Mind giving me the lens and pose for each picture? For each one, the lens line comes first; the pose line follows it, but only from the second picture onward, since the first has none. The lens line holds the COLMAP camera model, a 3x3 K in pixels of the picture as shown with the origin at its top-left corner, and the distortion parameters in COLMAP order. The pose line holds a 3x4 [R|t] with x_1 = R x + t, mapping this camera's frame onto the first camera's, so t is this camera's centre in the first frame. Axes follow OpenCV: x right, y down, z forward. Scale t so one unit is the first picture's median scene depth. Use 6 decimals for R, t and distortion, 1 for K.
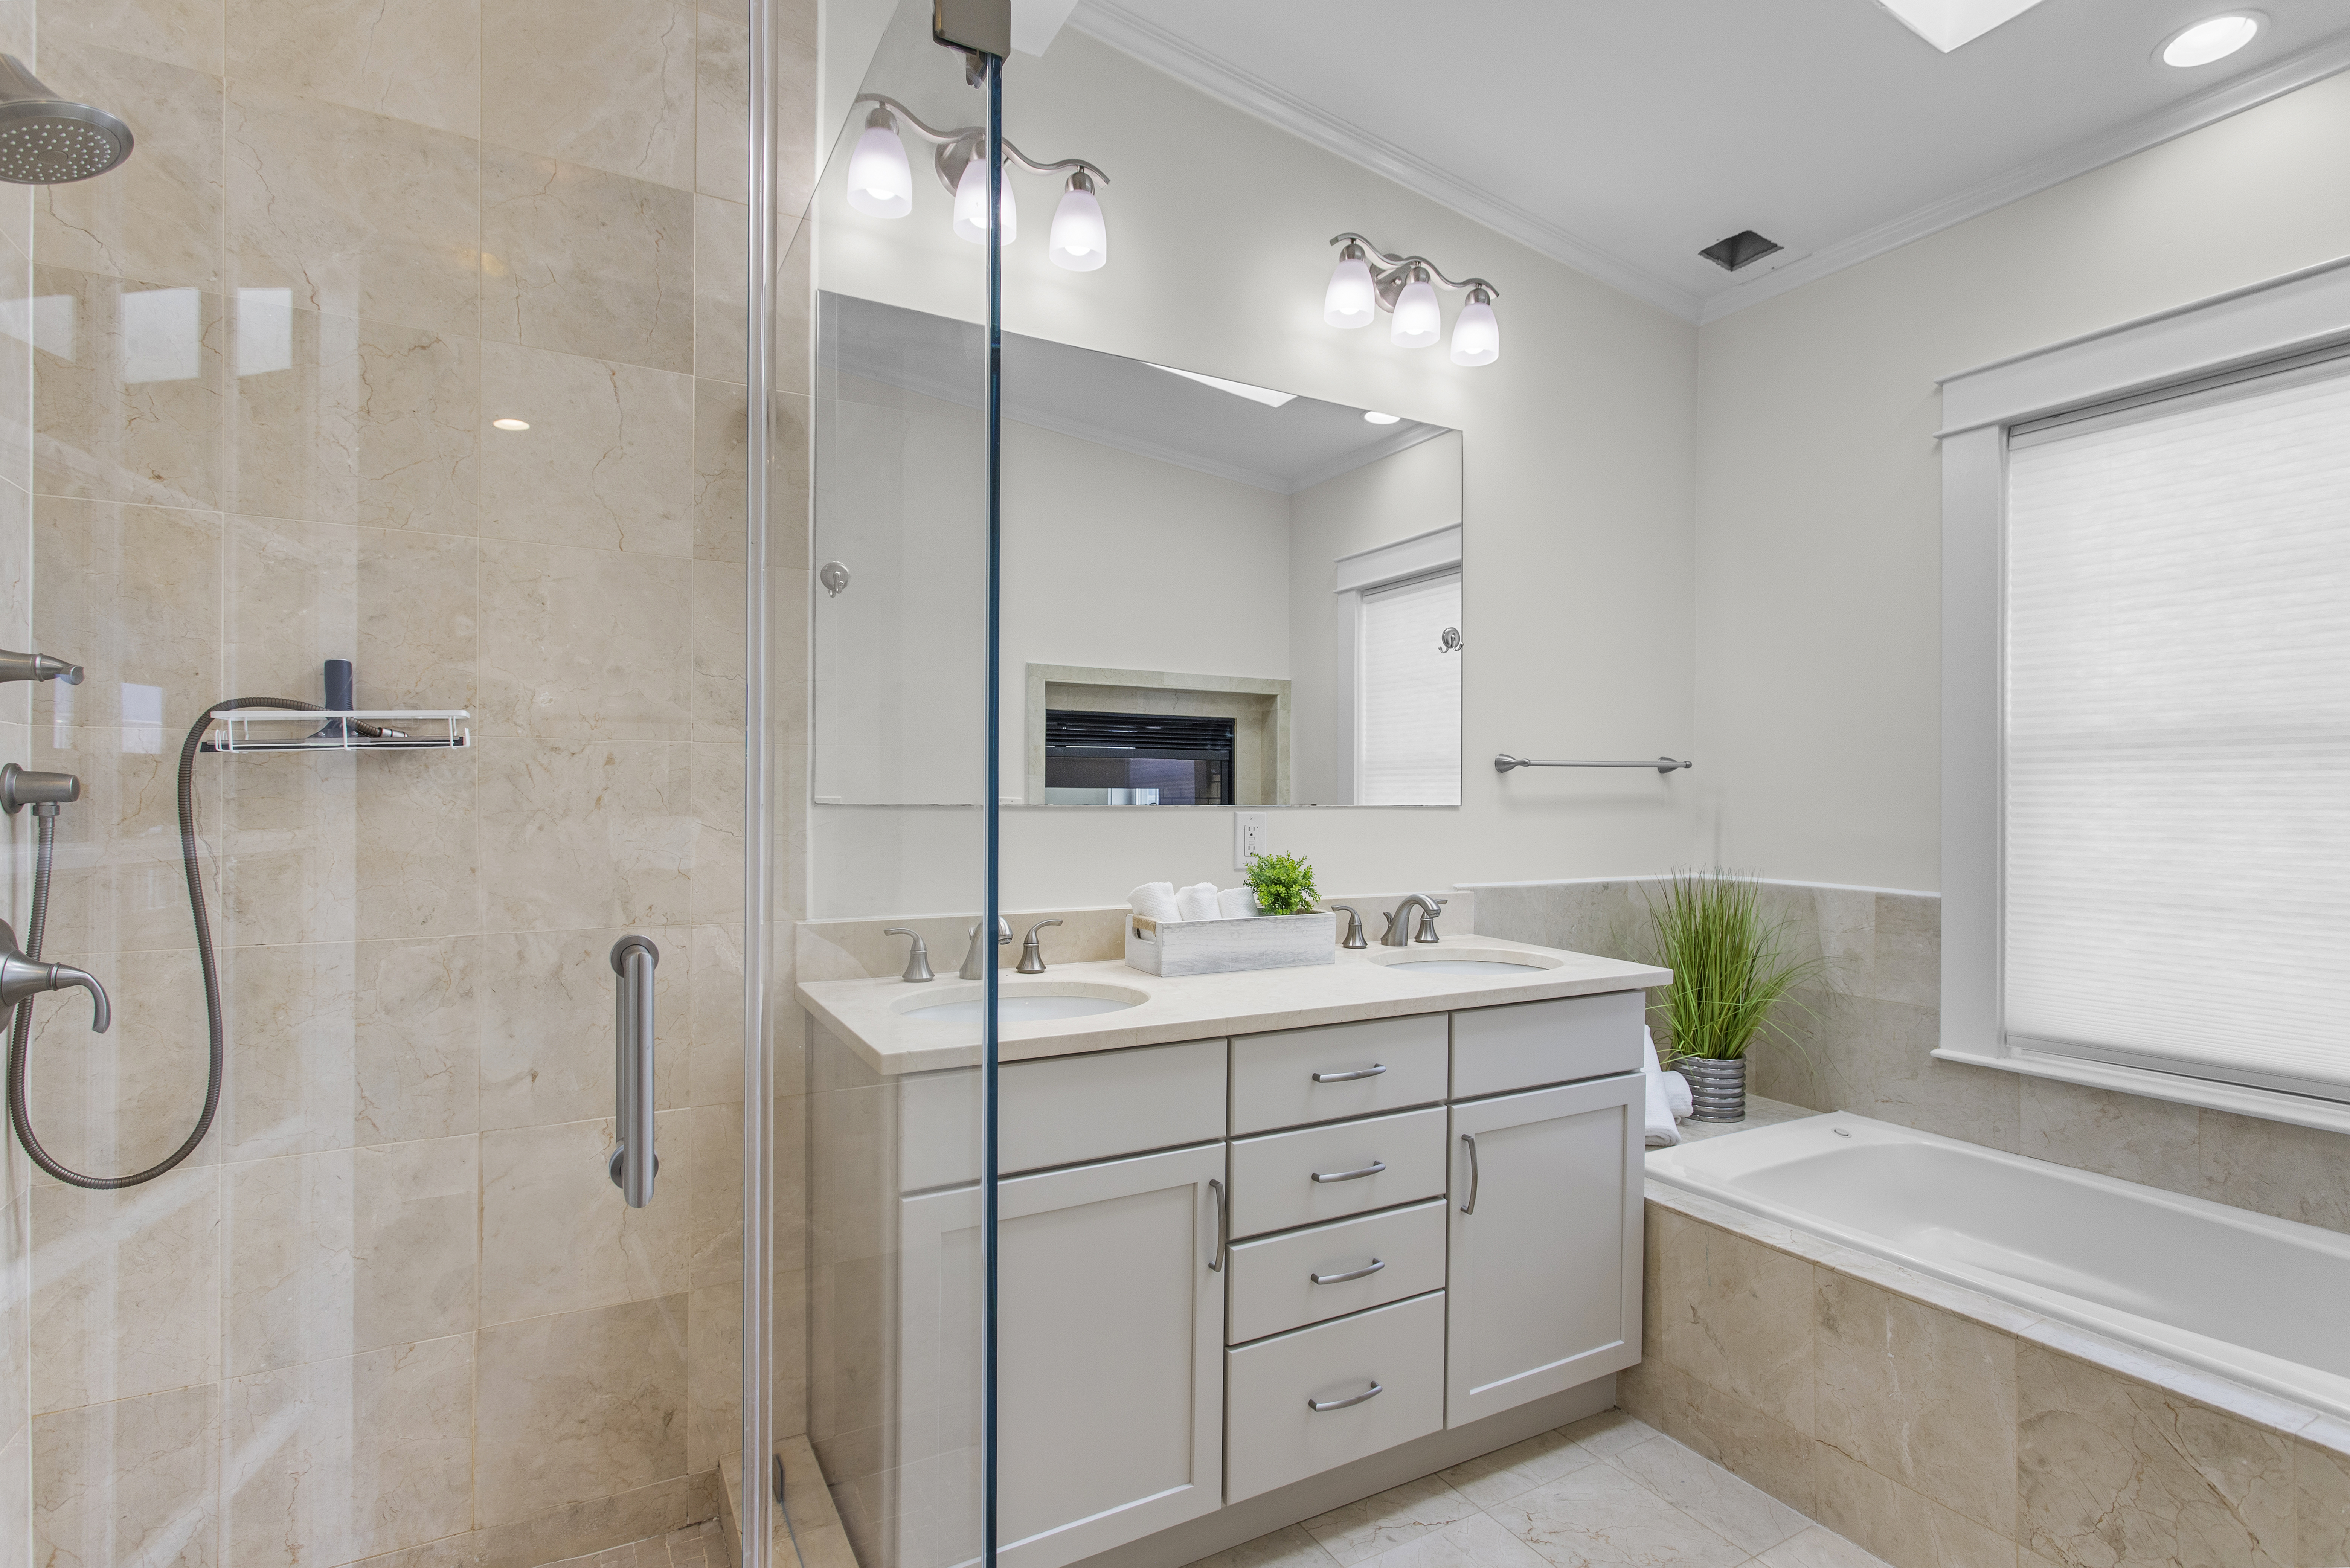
lens RADIAL K [[1144.0, 0, 1173.7], [0, 1144.0, 786.6], [0, 0, 1]] dist [0.003483, 0.001234]
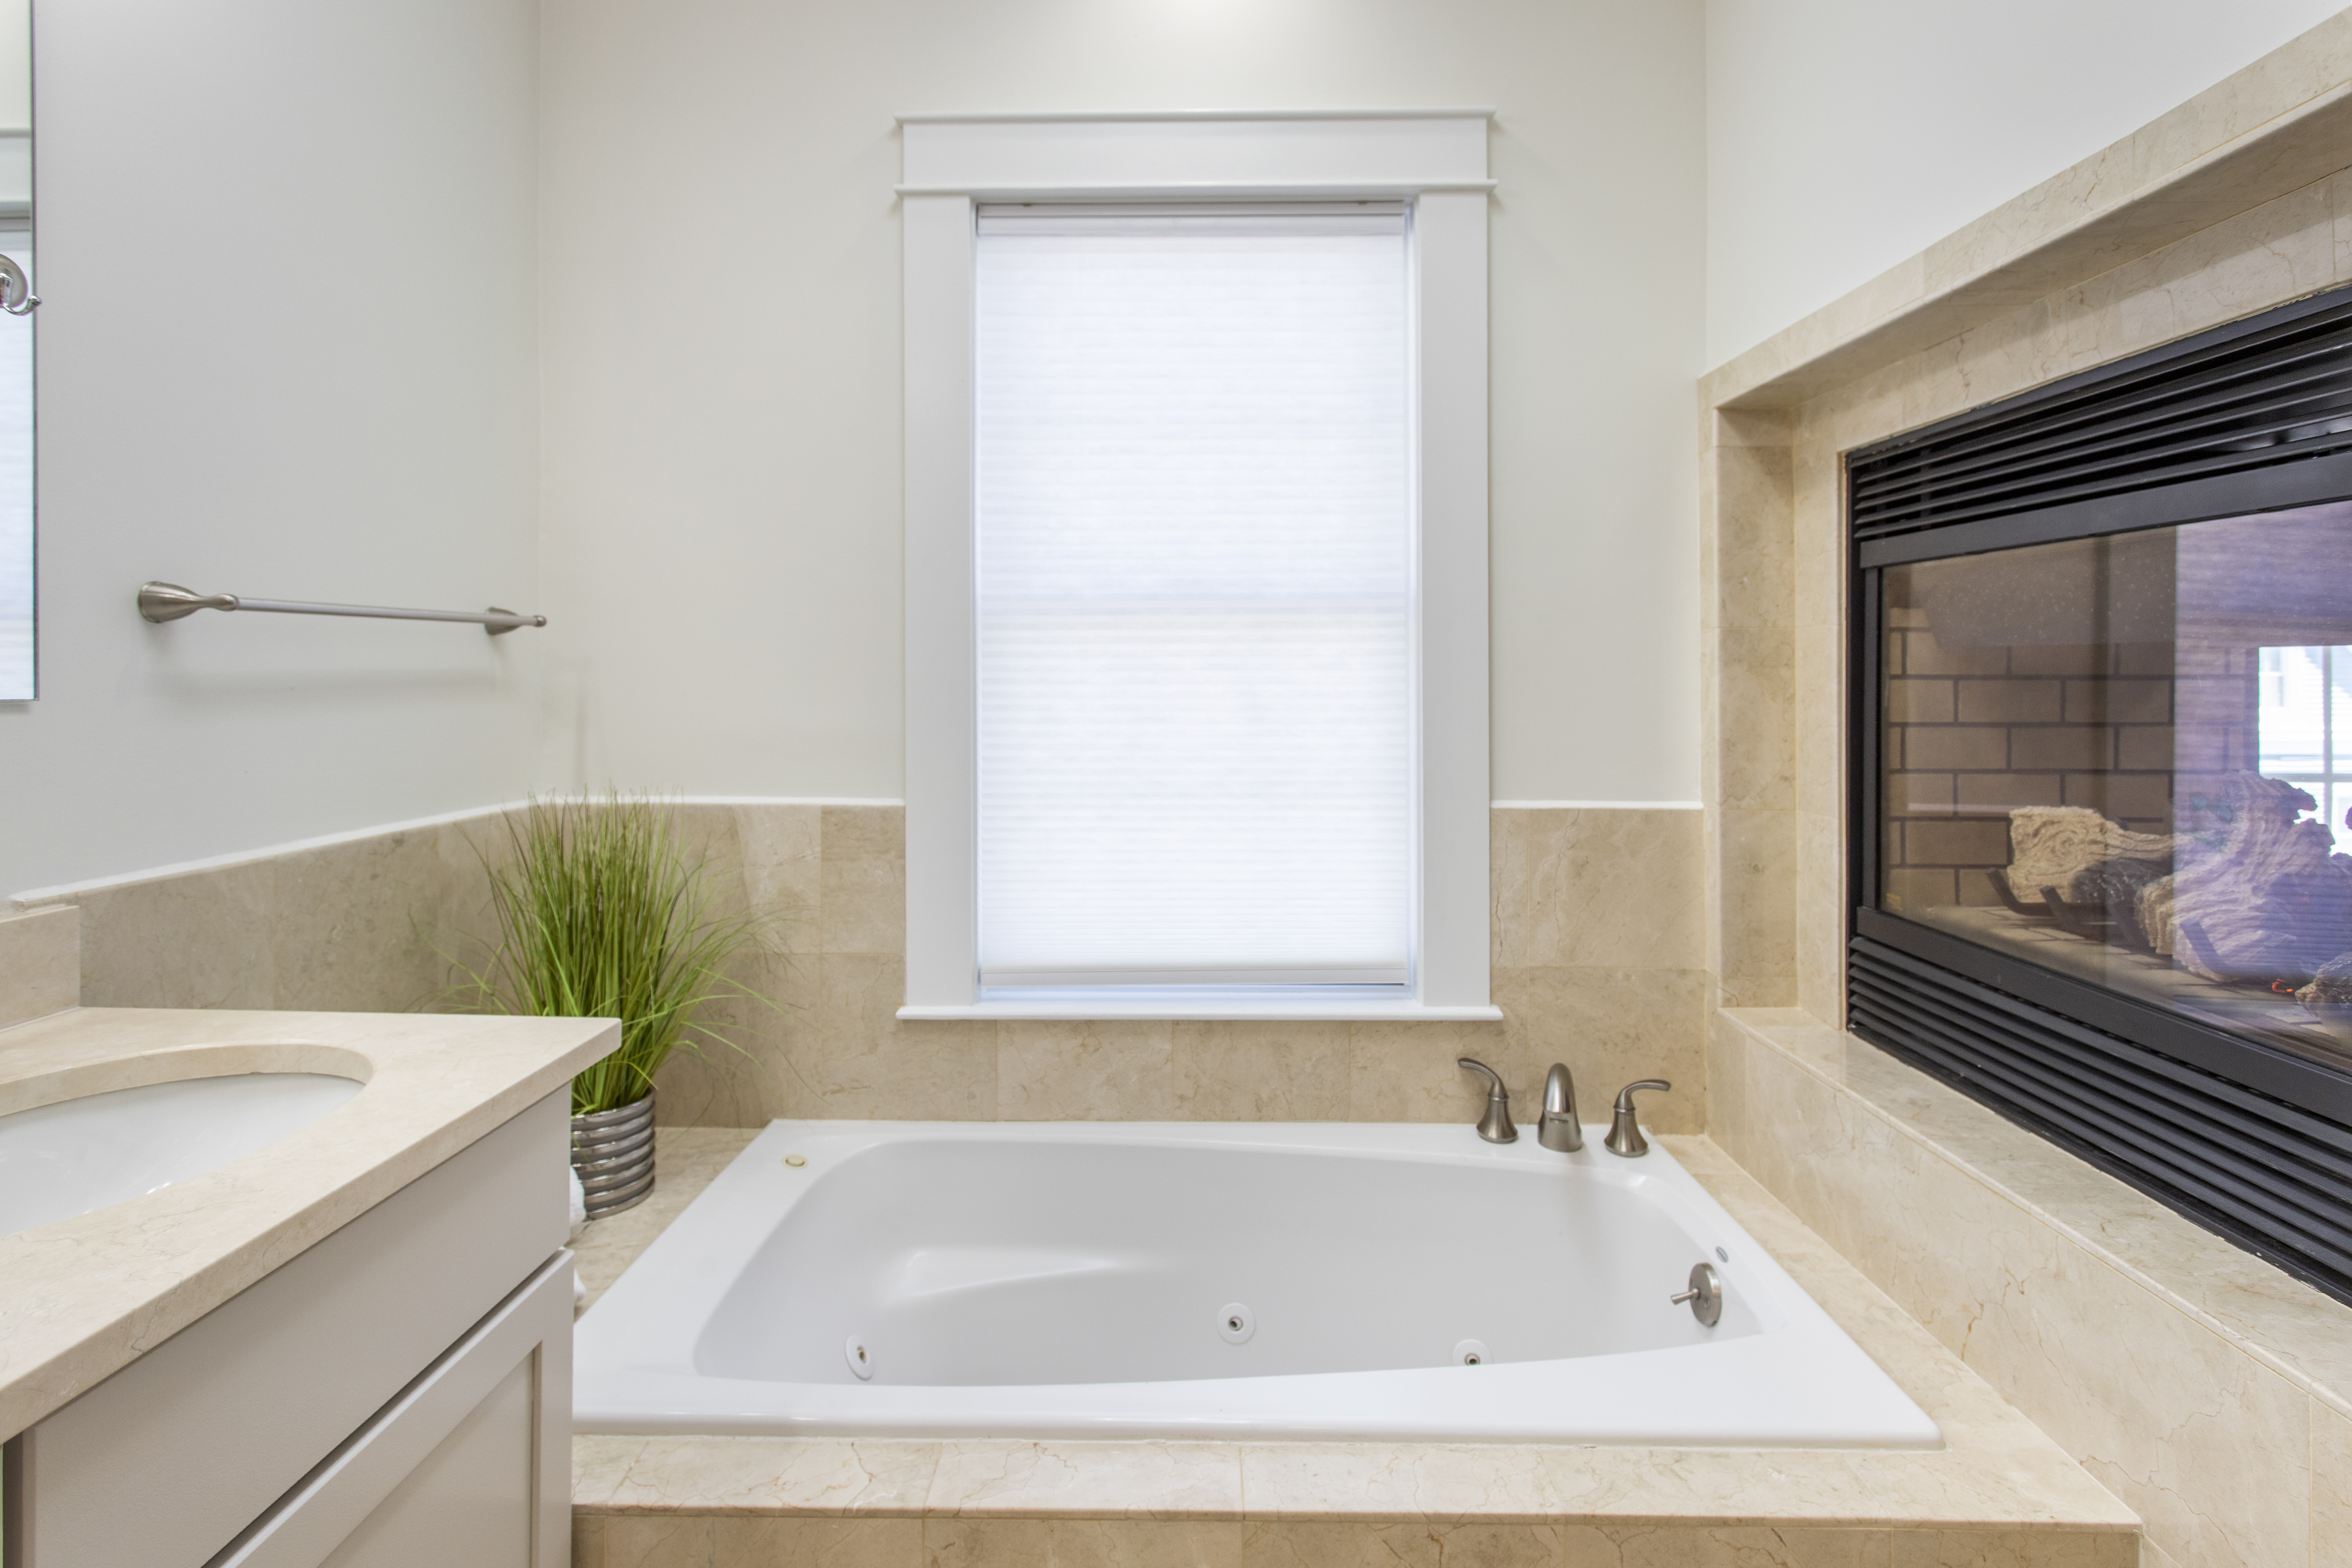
lens RADIAL K [[1144.8, 0, 1173.3], [0, 1144.8, 675.2], [0, 0, 1]] dist [-0.000954, -0.000037]
pose [[0.505727, -0.007961, 0.862657, 0.109941], [-0.003817, 0.999927, 0.011466, 0.001795], [-0.862685, -0.009091, 0.505660, 0.469969]]
